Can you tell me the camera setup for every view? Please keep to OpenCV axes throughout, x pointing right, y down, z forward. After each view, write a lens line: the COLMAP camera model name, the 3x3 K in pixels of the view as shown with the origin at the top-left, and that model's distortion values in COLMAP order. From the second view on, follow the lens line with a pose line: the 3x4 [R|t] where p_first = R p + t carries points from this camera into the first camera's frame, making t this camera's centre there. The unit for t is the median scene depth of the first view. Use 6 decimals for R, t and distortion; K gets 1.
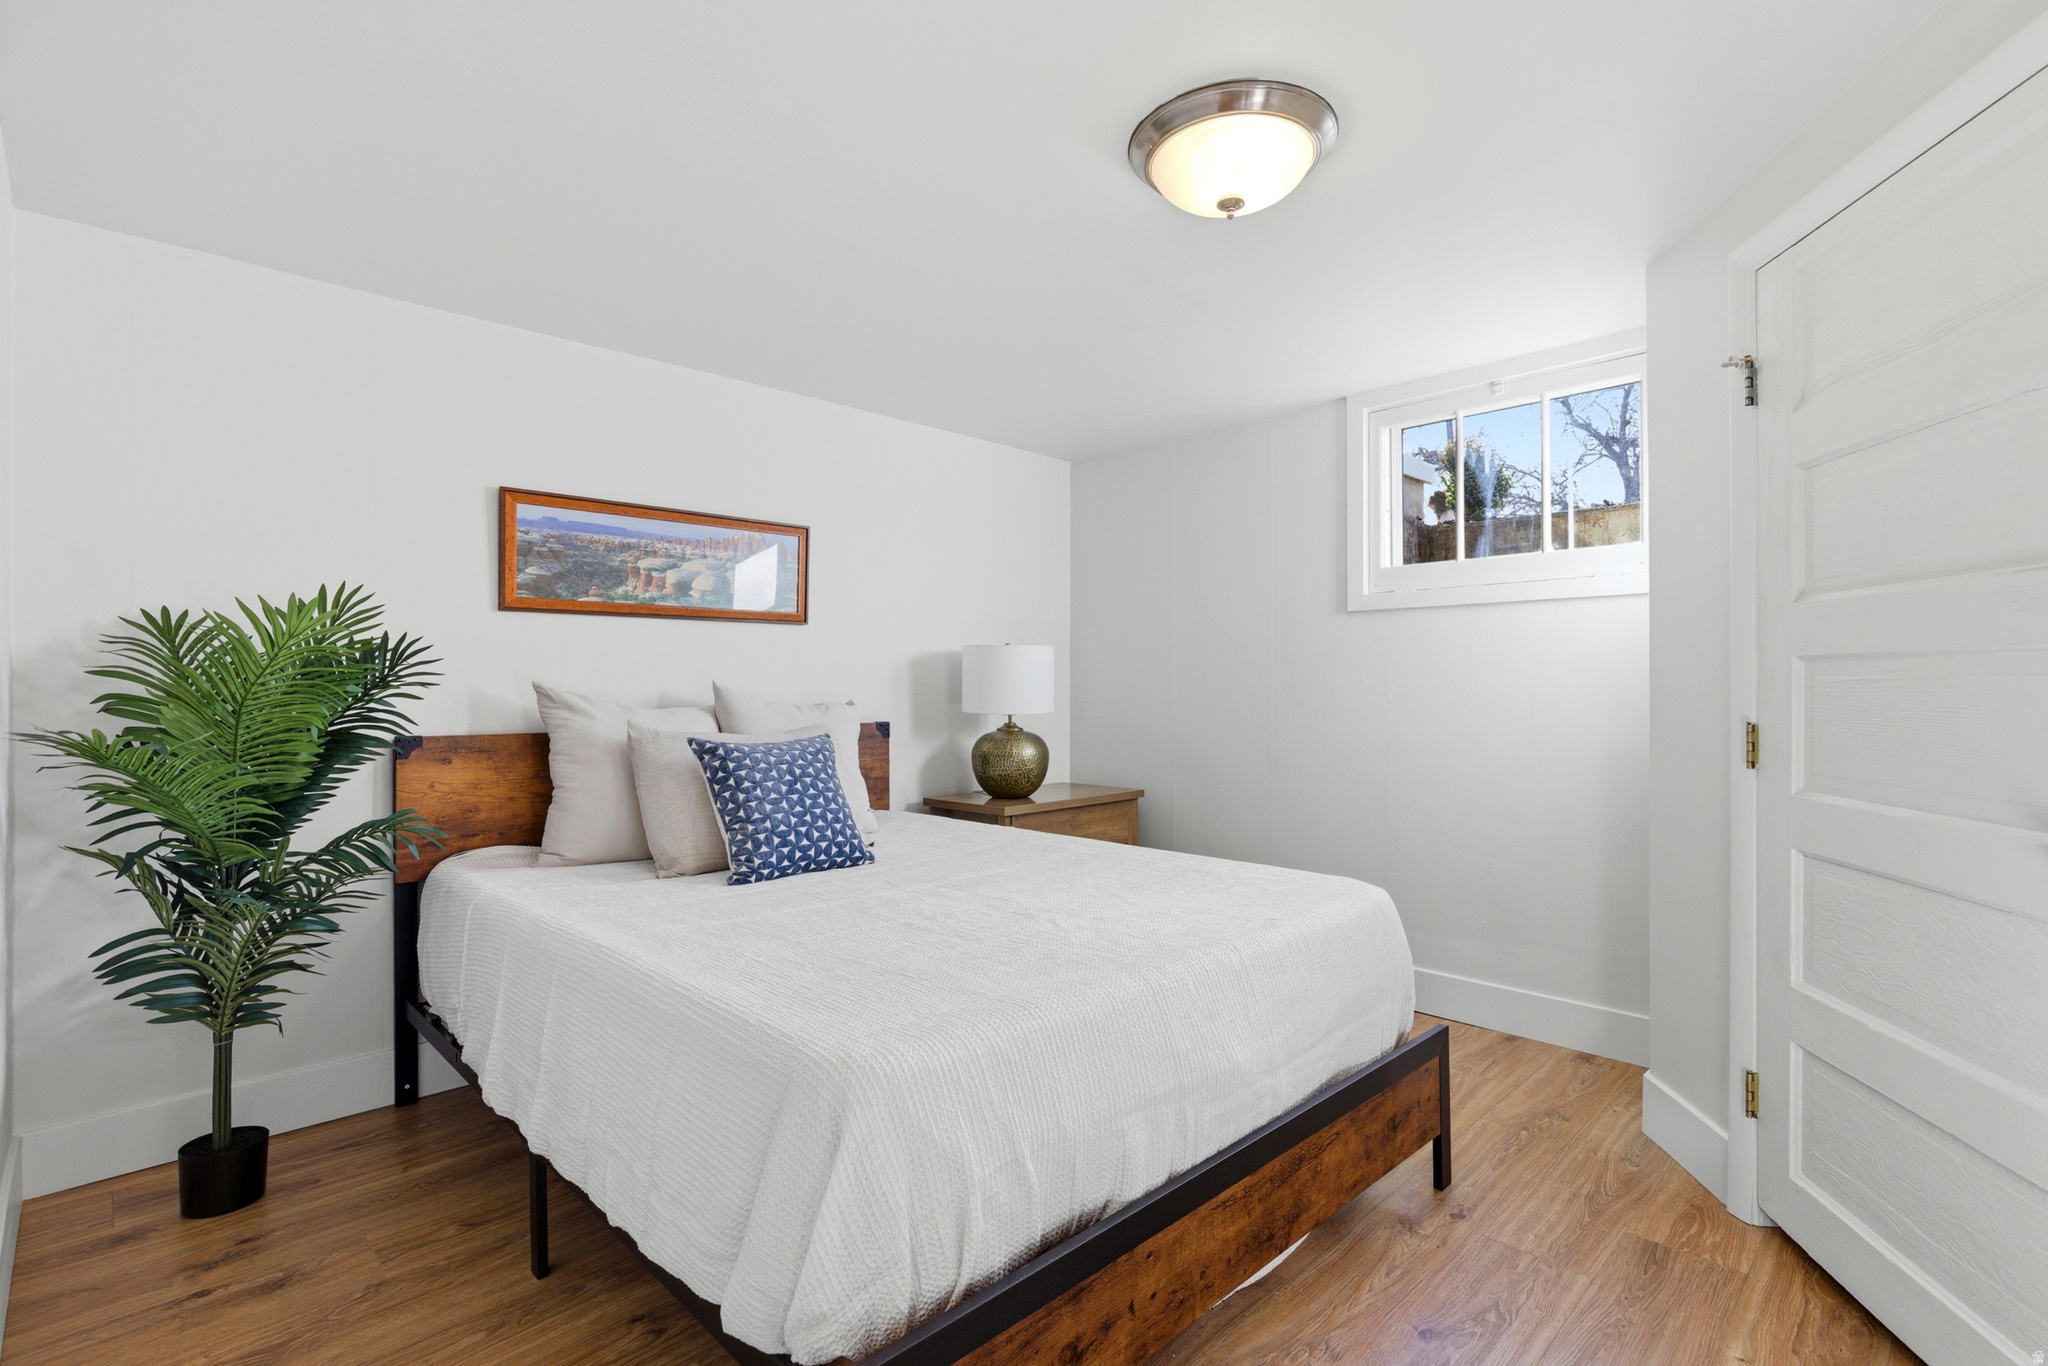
lens RADIAL K [[936.7, 0, 1033.7], [0, 936.7, 681.5], [0, 0, 1]] dist [-0.002560, -0.000414]
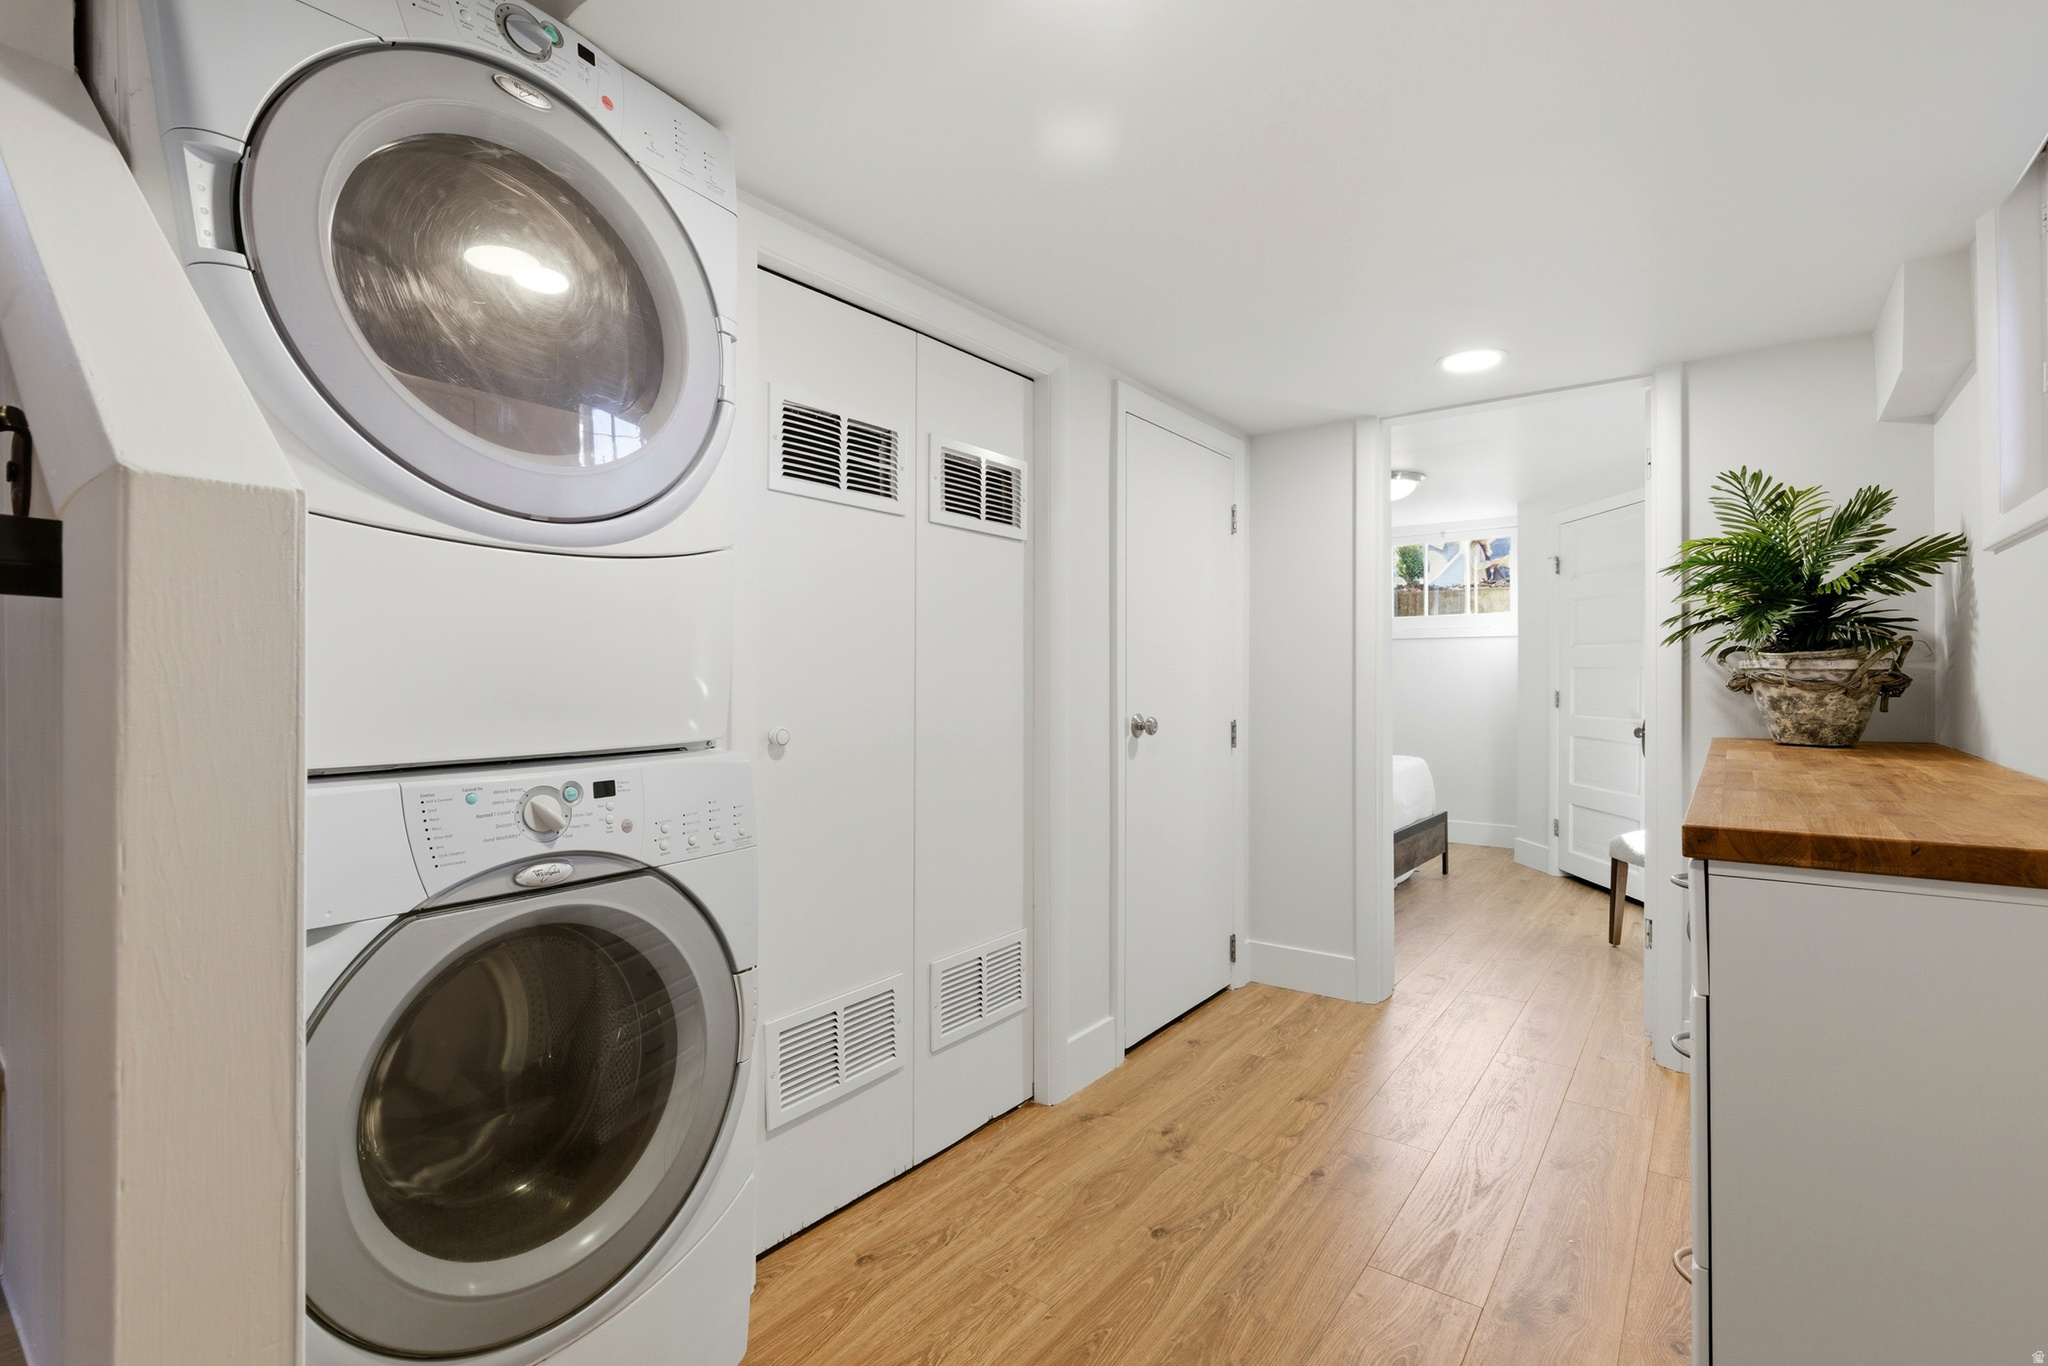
lens RADIAL K [[936.7, 0, 1015.0], [0, 936.7, 683.5], [0, 0, 1]] dist [-0.002560, -0.000414]
pose [[0.990864, 0.004199, 0.134800, -1.096988], [-0.004594, 0.999986, 0.002620, 0.023163], [-0.134787, -0.003215, 0.990869, -1.401744]]
